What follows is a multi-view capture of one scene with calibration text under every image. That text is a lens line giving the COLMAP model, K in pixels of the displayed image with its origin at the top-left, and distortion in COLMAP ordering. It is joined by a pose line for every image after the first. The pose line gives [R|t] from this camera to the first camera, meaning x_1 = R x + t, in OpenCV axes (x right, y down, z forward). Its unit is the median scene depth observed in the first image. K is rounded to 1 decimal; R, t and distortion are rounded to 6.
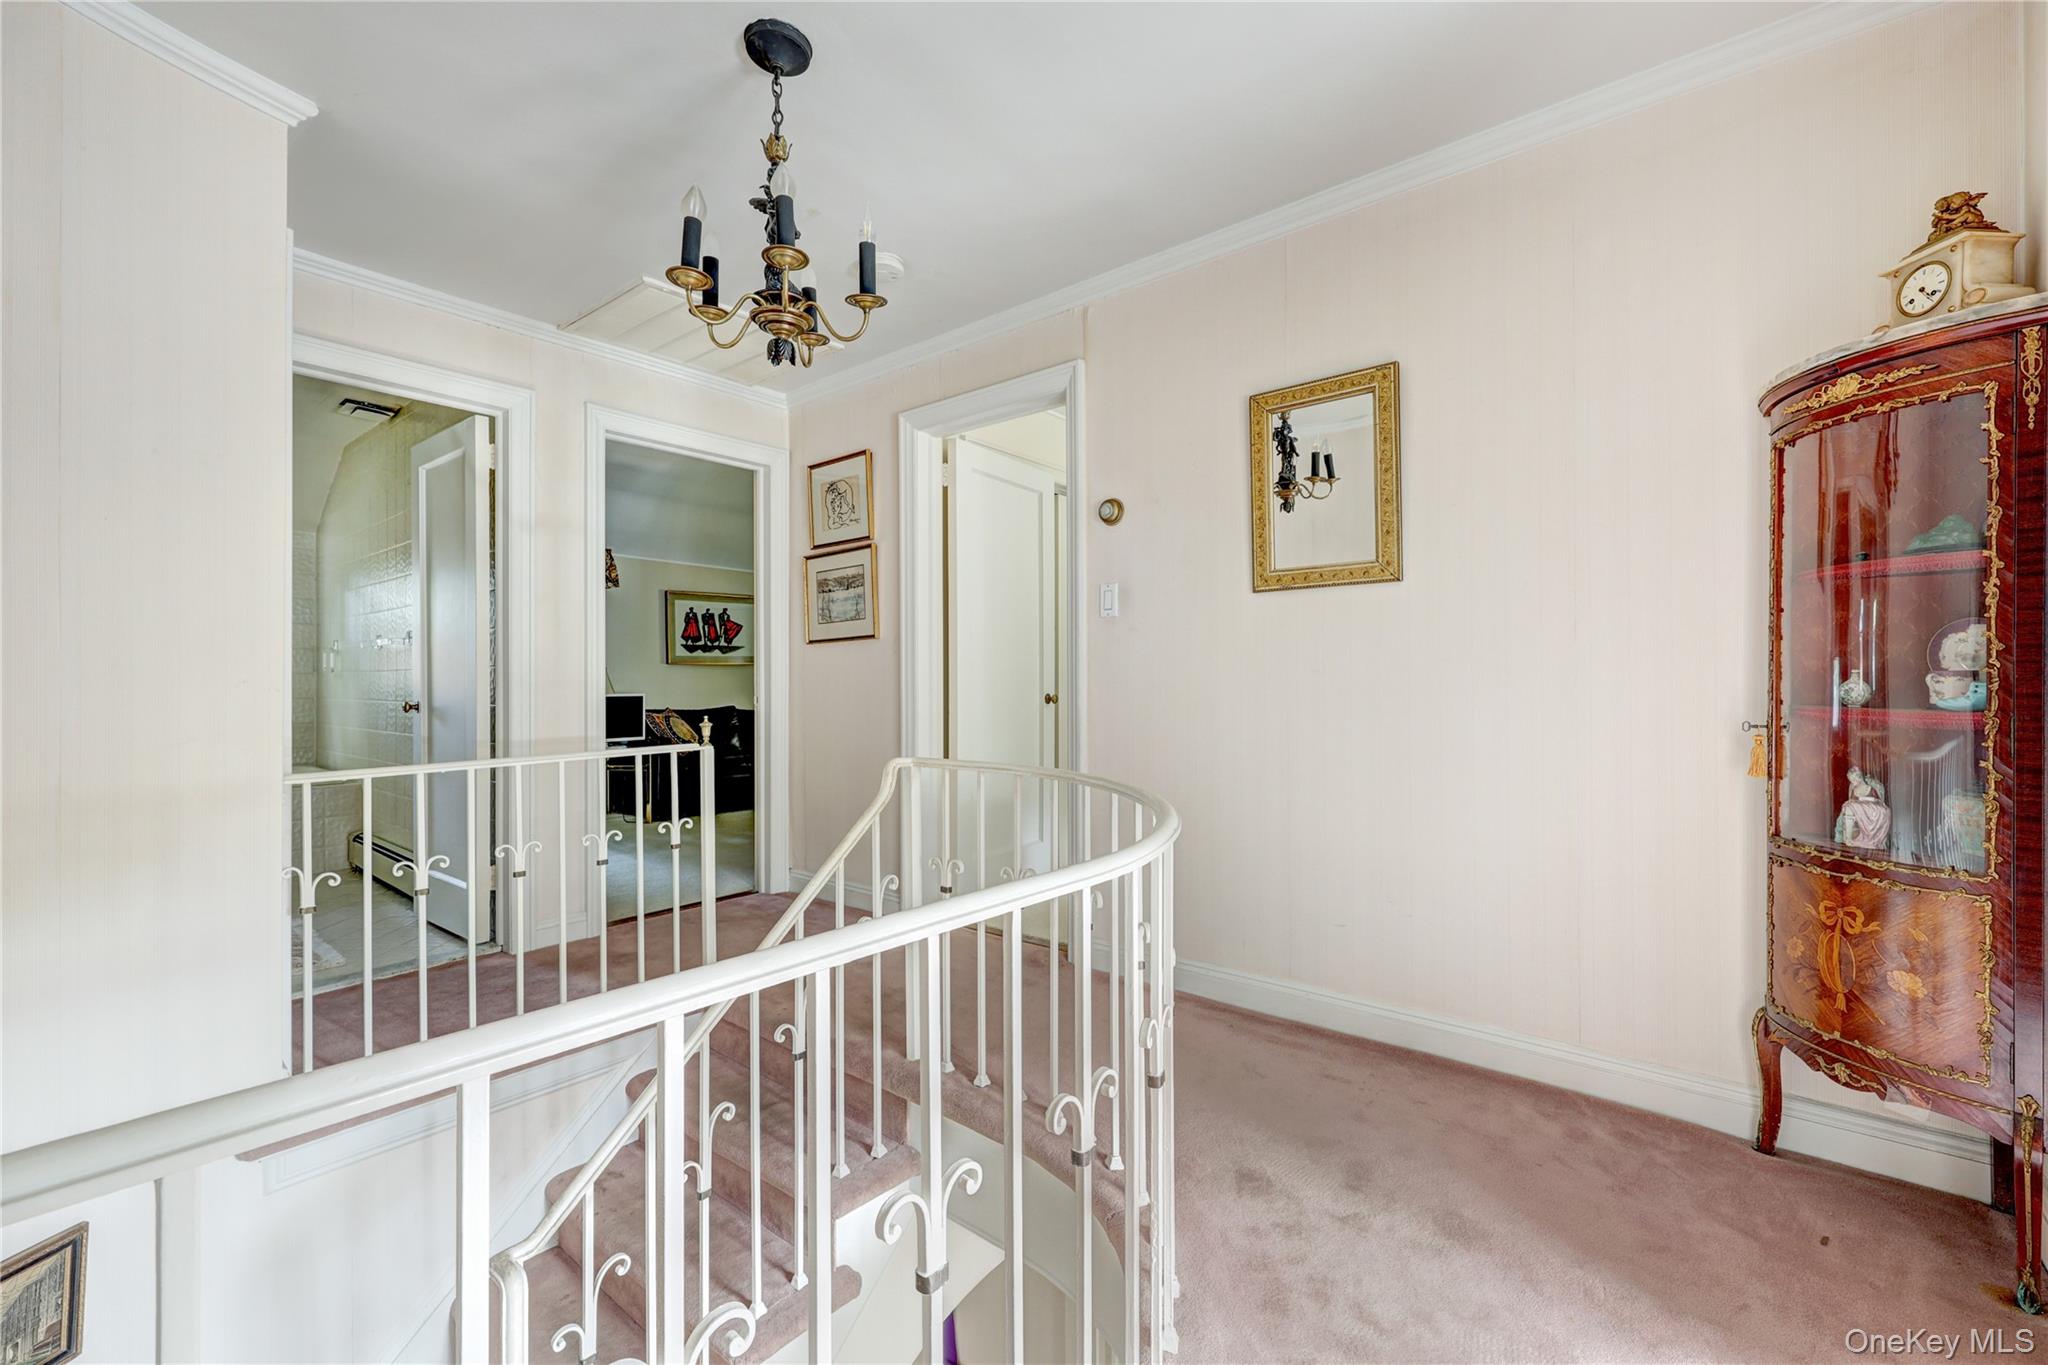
lens RADIAL K [[850.3, 0, 1025.0], [0, 850.3, 684.2], [0, 0, 1]] dist [0.000265, 0.000004]
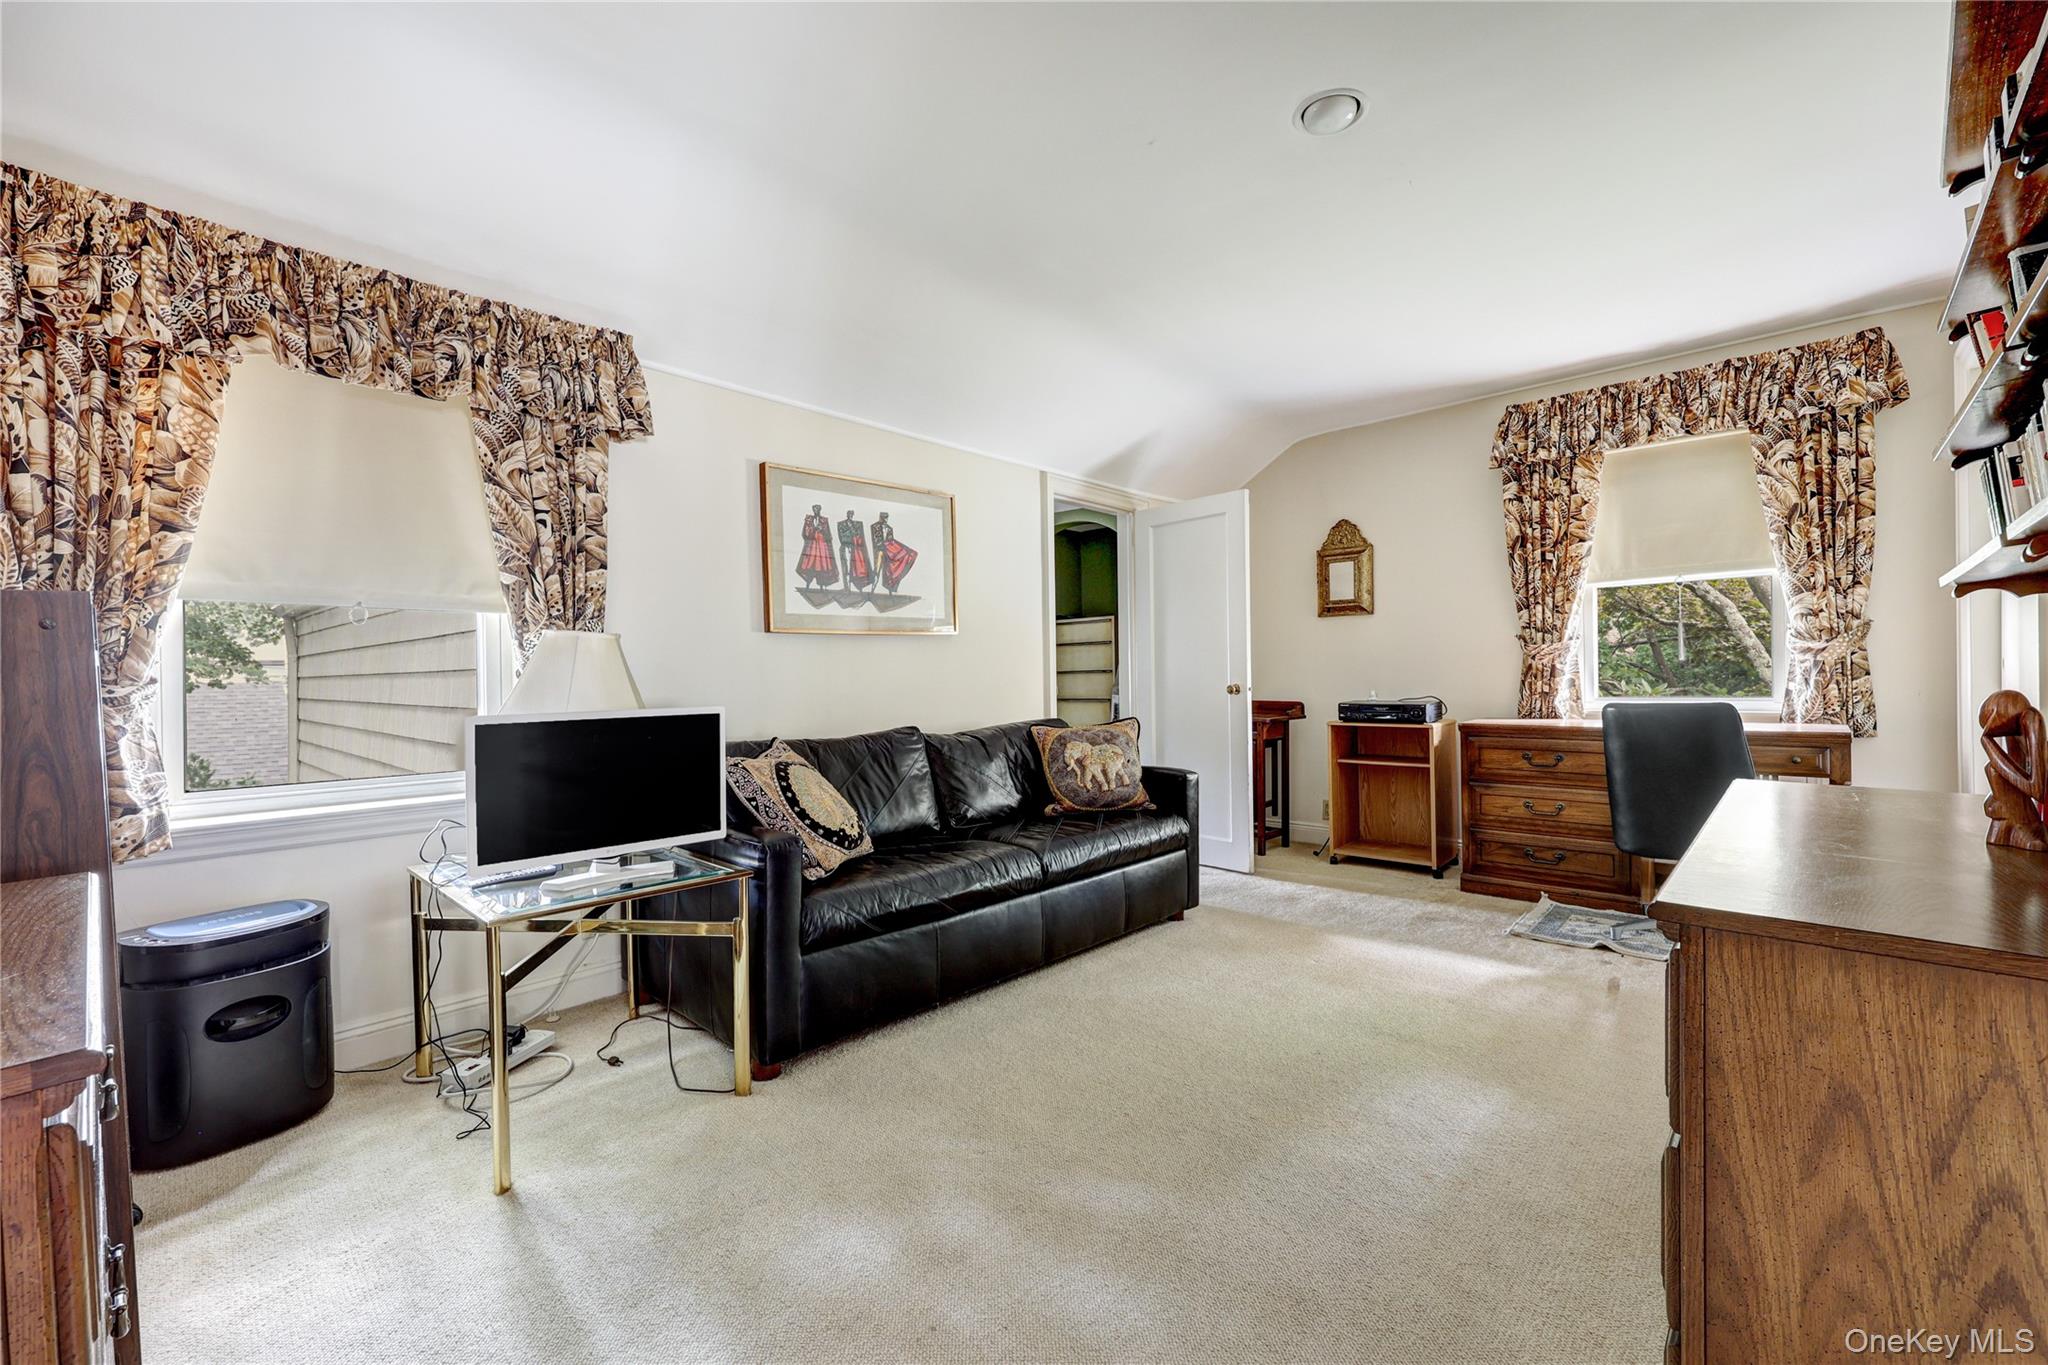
lens RADIAL K [[850.3, 0, 1023.6], [0, 850.3, 684.6], [0, 0, 1]] dist [0.000265, 0.000004]
pose [[0.997981, -0.009806, -0.062744, -0.254855], [0.010448, 0.999896, 0.009925, 0.000364], [0.062640, -0.010561, 0.997980, 0.556179]]
